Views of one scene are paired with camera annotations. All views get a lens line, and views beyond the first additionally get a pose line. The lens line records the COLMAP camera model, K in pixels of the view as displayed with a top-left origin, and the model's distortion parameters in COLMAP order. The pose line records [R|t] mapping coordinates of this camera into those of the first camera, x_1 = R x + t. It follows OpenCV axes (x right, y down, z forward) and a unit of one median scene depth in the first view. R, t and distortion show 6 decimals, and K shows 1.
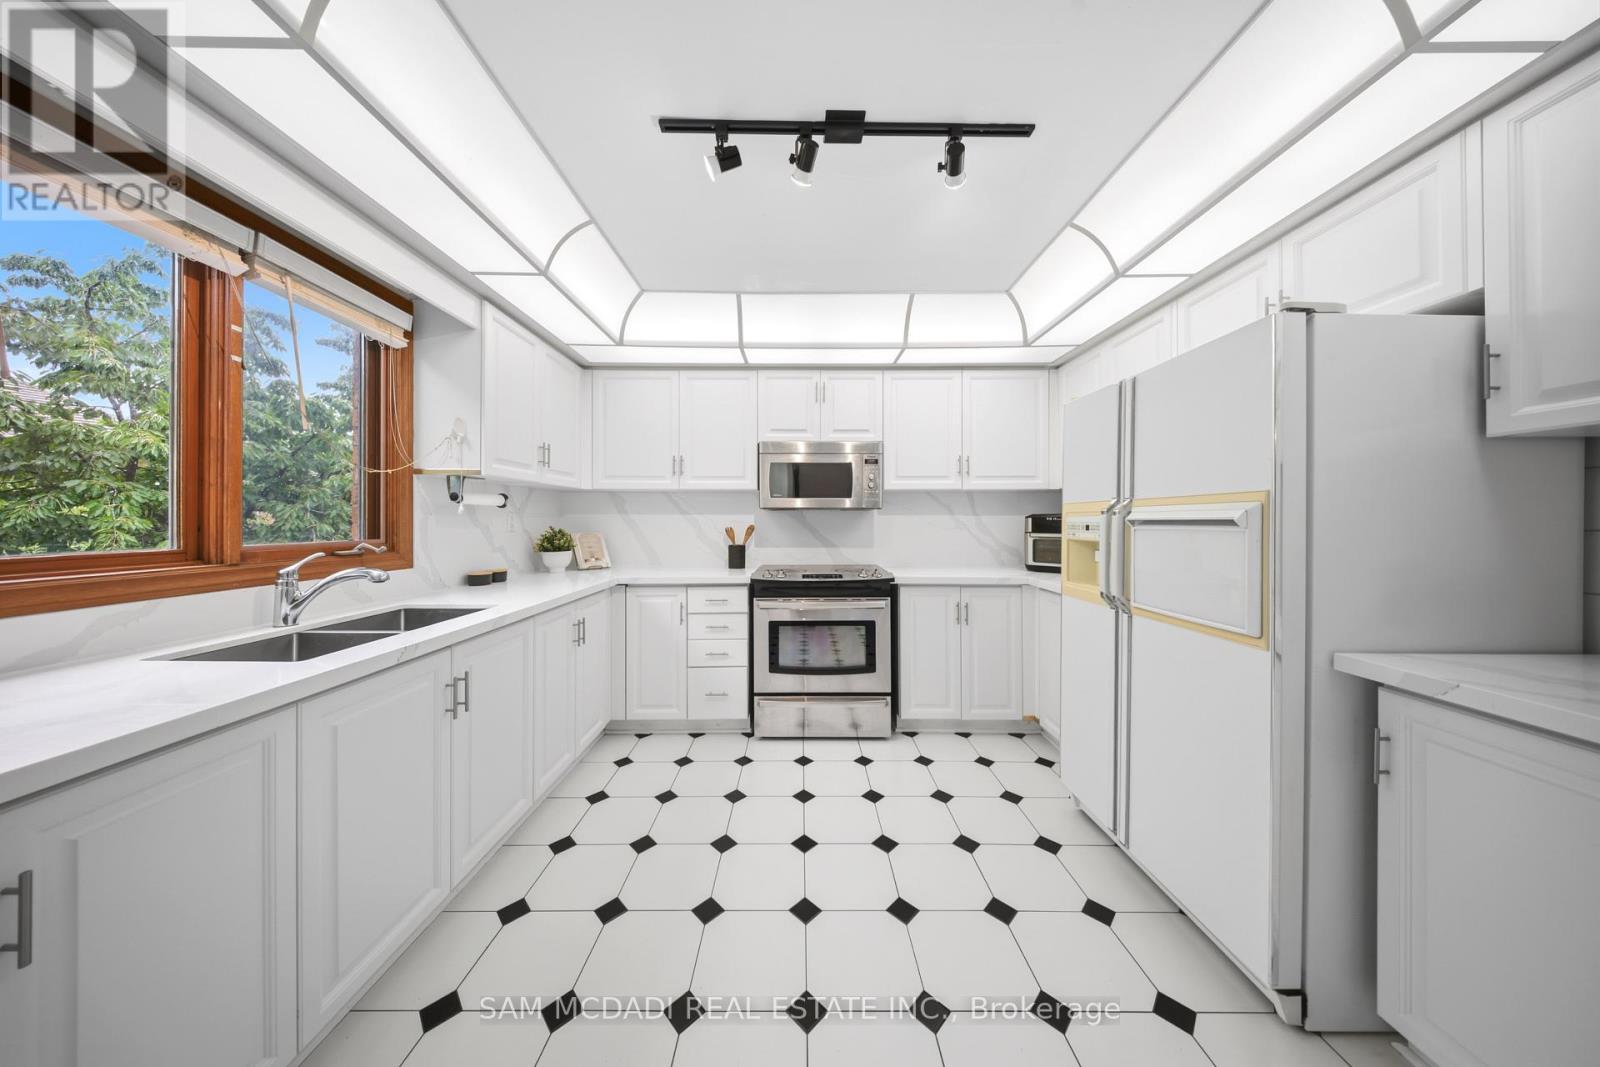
lens RADIAL K [[479.9, 0, 802.0], [0, 479.9, 517.7], [0, 0, 1]] dist [0.011280, -0.005132]
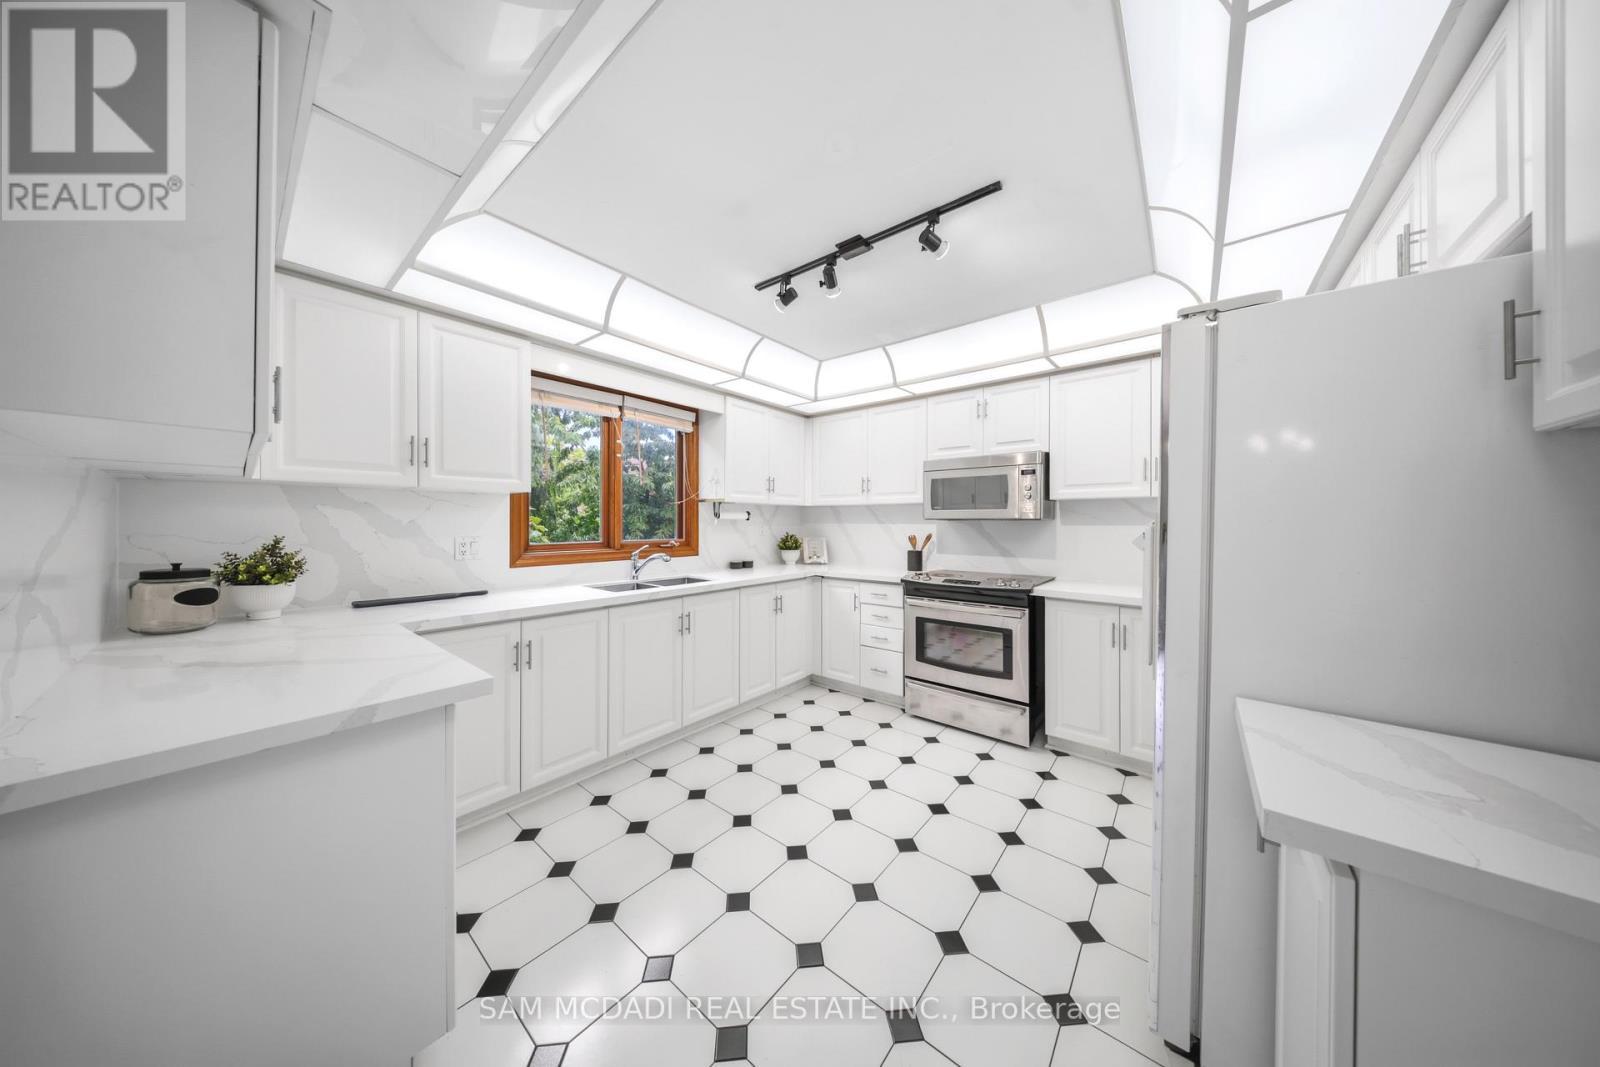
lens RADIAL K [[478.7, 0, 795.4], [0, 478.7, 522.0], [0, 0, 1]] dist [0.001774, 0.000049]
pose [[0.765177, 0.001466, -0.643818, 0.450026], [0.000765, 0.999995, 0.003185, -0.018464], [0.643819, -0.002929, 0.765172, -0.078989]]
